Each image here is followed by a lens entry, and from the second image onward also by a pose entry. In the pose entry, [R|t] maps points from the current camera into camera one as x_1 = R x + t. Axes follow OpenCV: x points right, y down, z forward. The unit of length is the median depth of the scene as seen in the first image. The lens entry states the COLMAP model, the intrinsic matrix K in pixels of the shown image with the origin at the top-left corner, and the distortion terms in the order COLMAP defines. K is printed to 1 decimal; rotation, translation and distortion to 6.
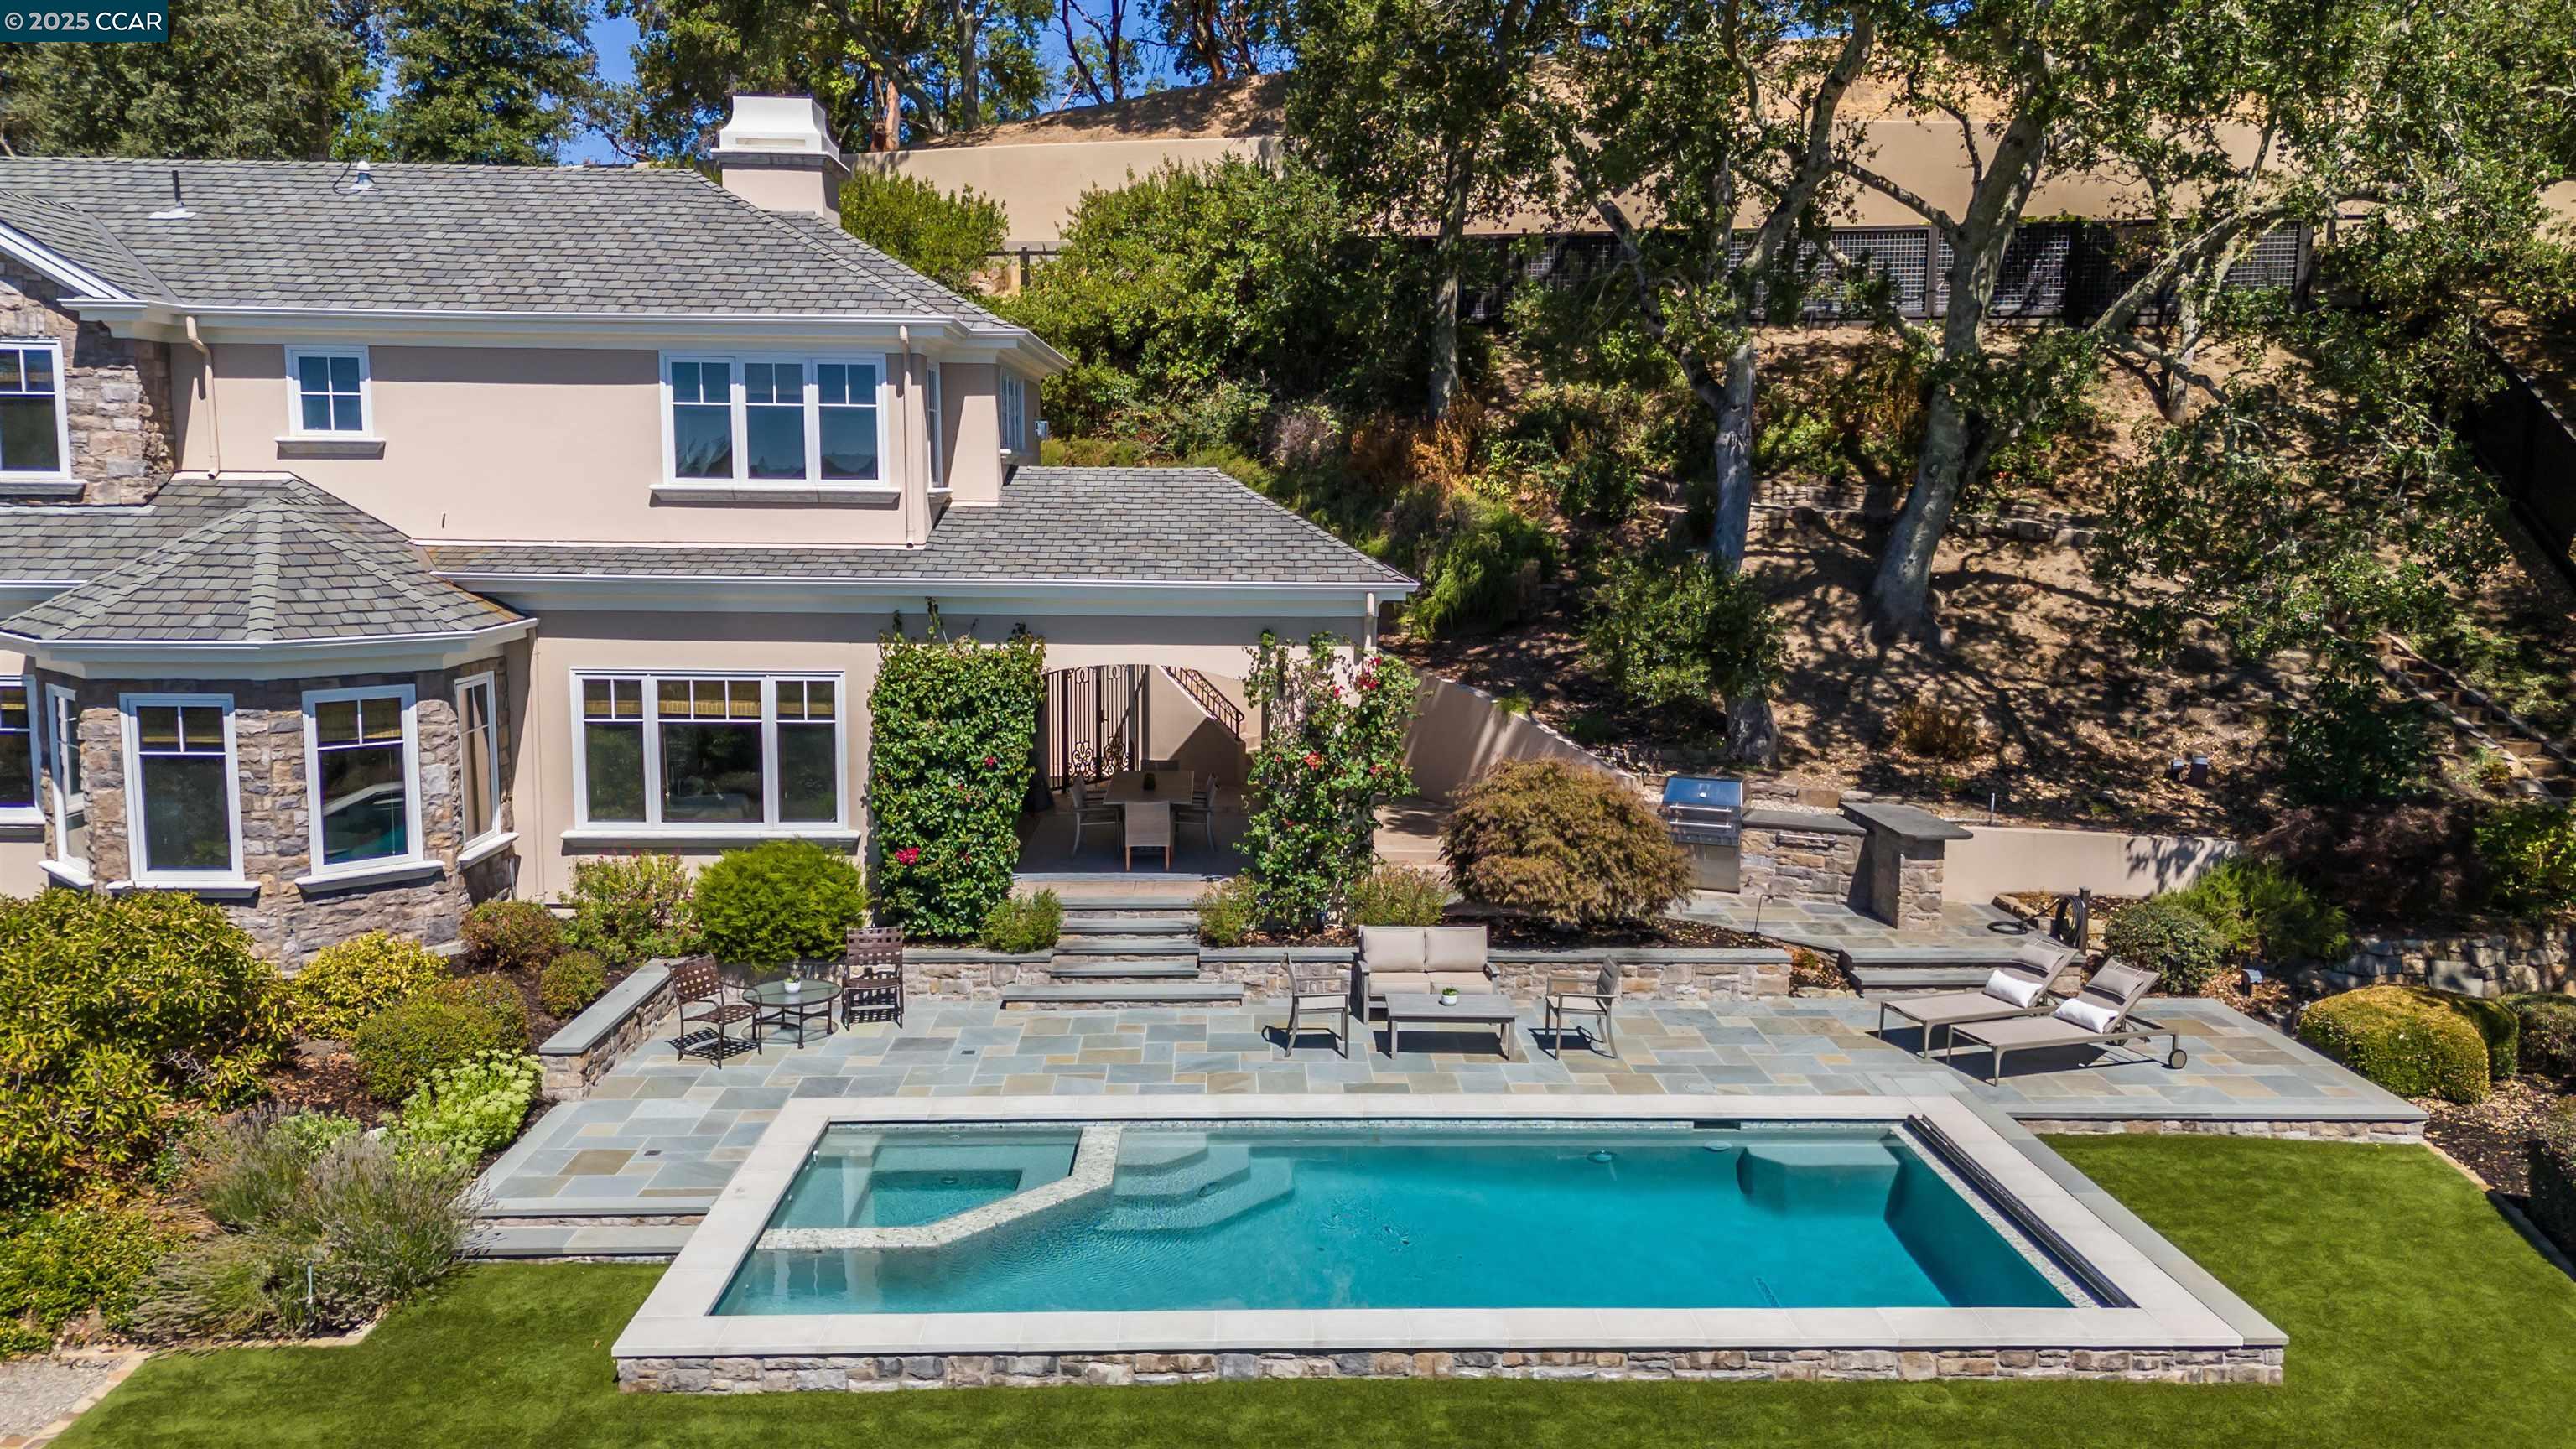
lens RADIAL K [[1866.6, 0, 1258.4], [0, 1866.6, 727.2], [0, 0, 1]] dist [0.057189, -0.049093]
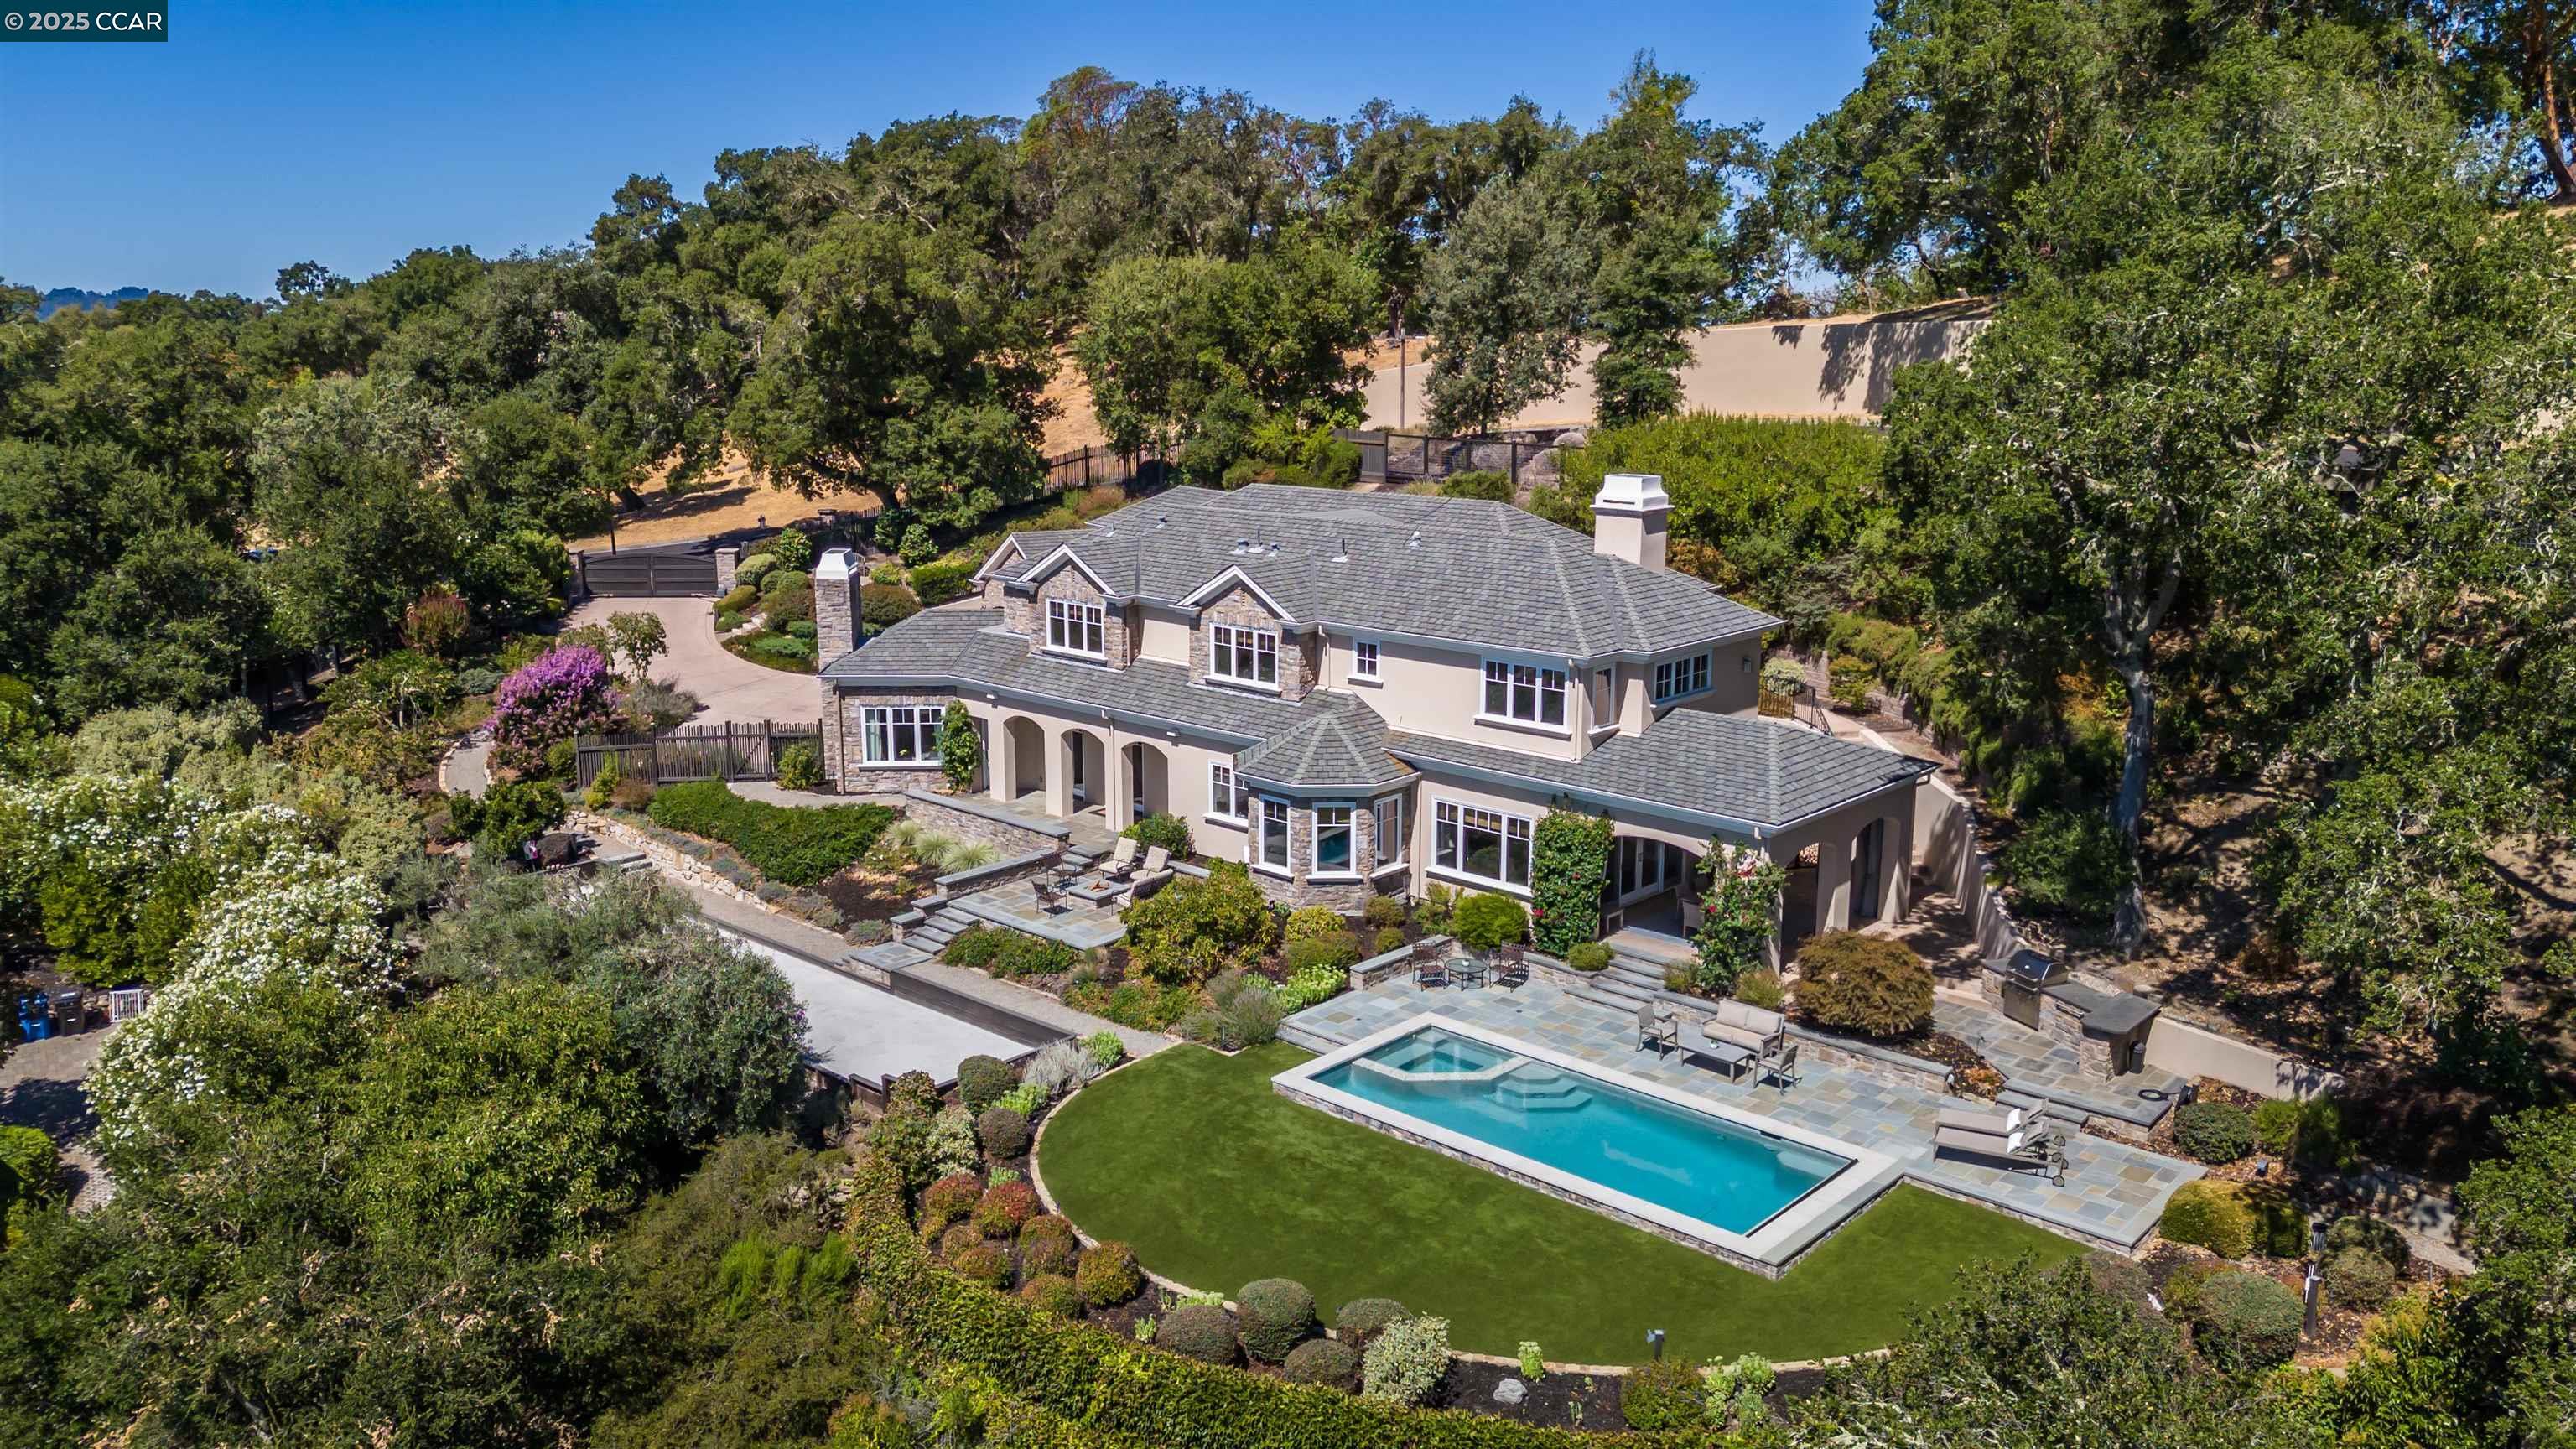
lens RADIAL K [[1854.3, 0, 1304.5], [0, 1854.3, 694.5], [0, 0, 1]] dist [0.103513, -0.157998]
pose [[0.720546, 0.127195, -0.681642, 0.986982], [-0.082134, 0.991767, 0.098243, -0.347642], [0.688526, -0.014803, 0.725061, -0.677211]]
